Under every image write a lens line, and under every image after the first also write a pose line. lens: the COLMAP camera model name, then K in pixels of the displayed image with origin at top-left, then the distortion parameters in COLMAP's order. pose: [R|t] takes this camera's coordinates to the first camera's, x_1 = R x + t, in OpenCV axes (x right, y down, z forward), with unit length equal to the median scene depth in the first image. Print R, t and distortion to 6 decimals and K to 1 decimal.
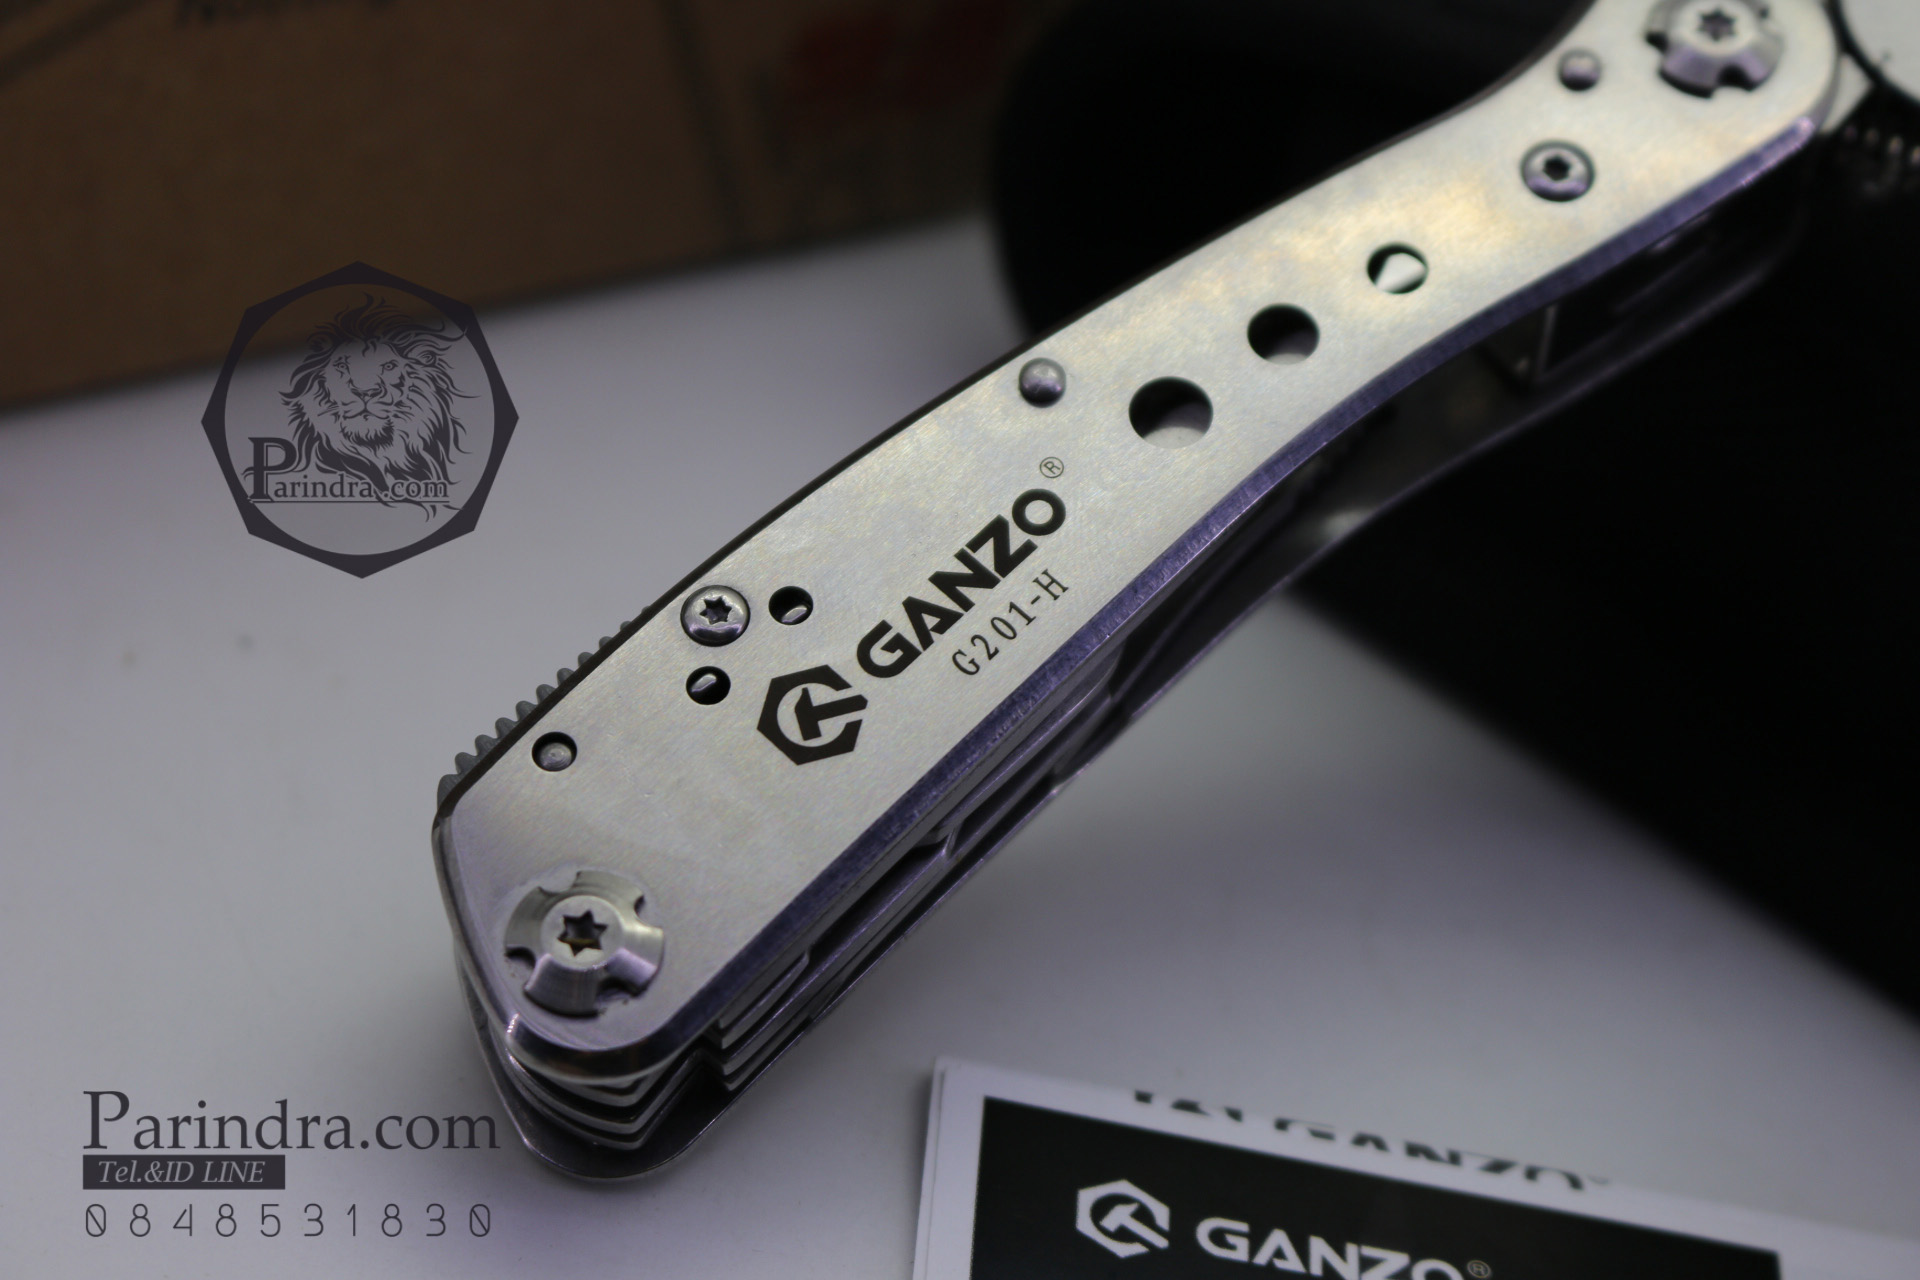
lens RADIAL K [[4491.0, 0, 960.8], [0, 4491.0, 561.9], [0, 0, 1]] dist [-0.029612, -0.375393]
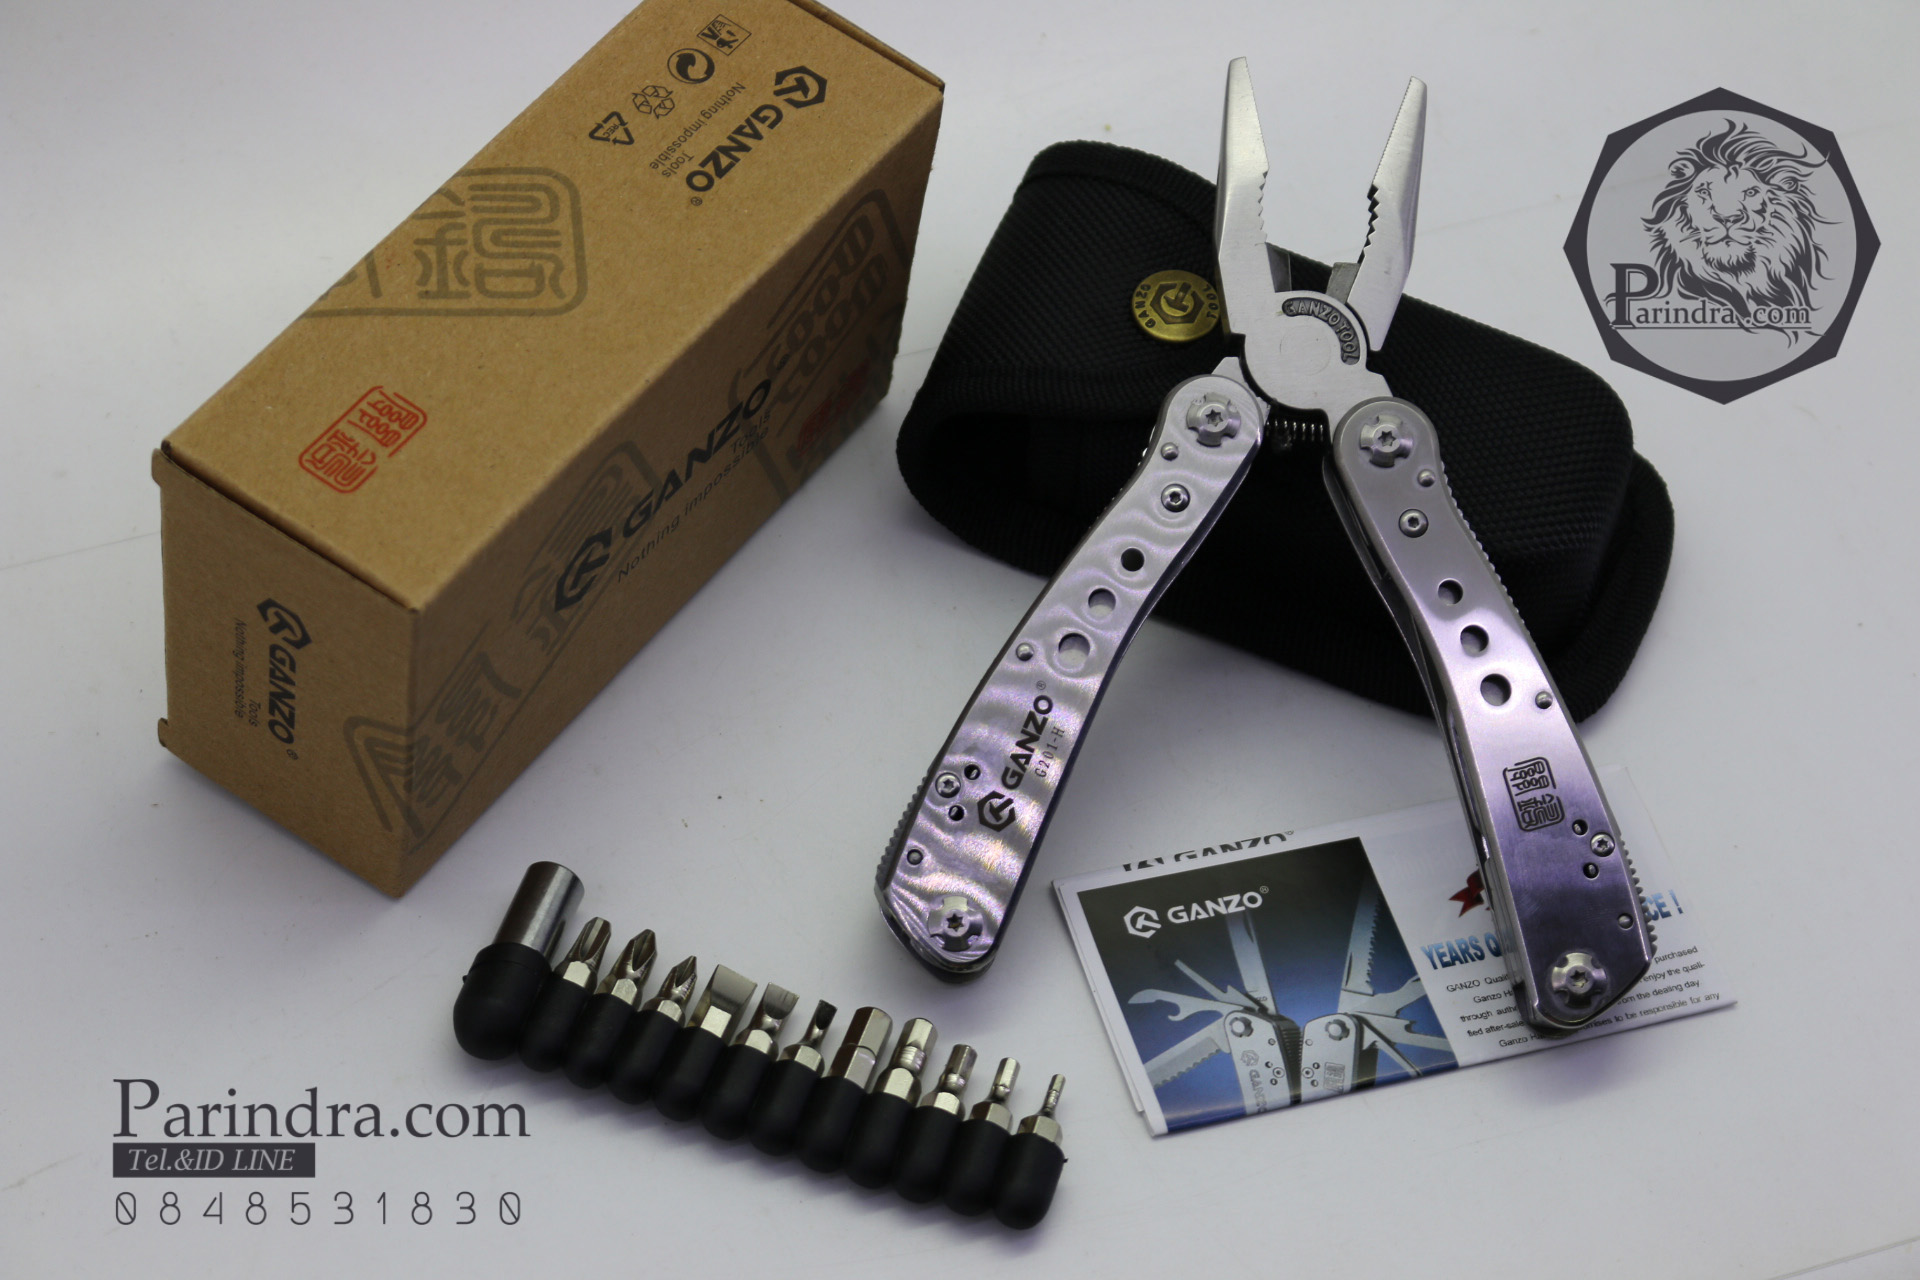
lens RADIAL K [[4350.8, 0, 960.0], [0, 4350.8, 640.0], [0, 0, 1]] dist [0.012803, -0.143425]
pose [[0.934421, -0.338402, 0.111093, -0.308742], [0.283246, 0.895132, 0.344253, -0.966908], [-0.215939, -0.290210, 0.932281, -1.428864]]
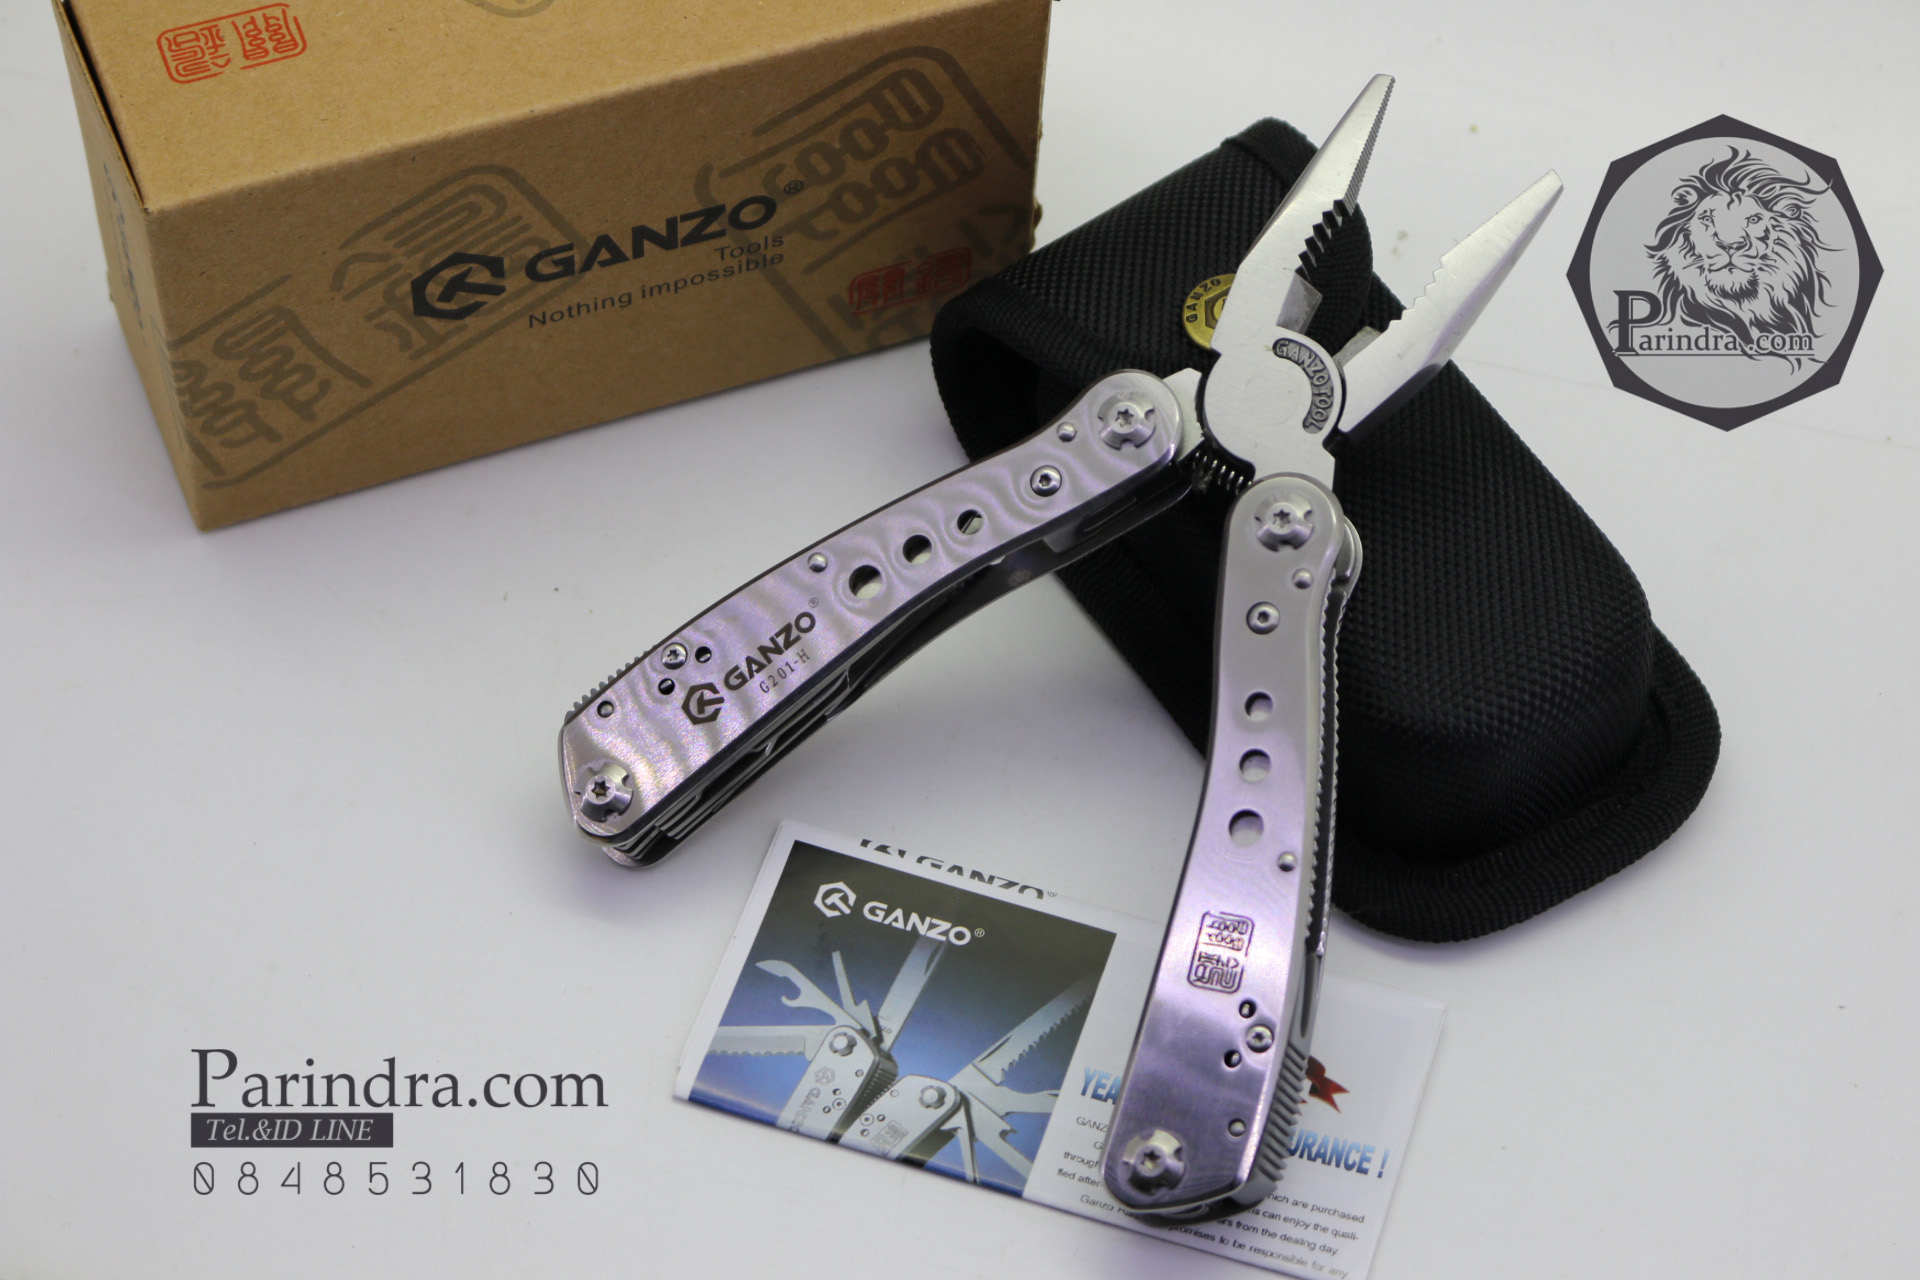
lens RADIAL K [[4350.8, 0, 960.0], [0, 4350.8, 640.0], [0, 0, 1]] dist [0.012803, -0.143425]
pose [[0.951979, 0.095438, -0.290907, 0.792290], [-0.013502, 0.962335, 0.271530, -0.649830], [0.305864, -0.254564, 0.917412, -1.158135]]
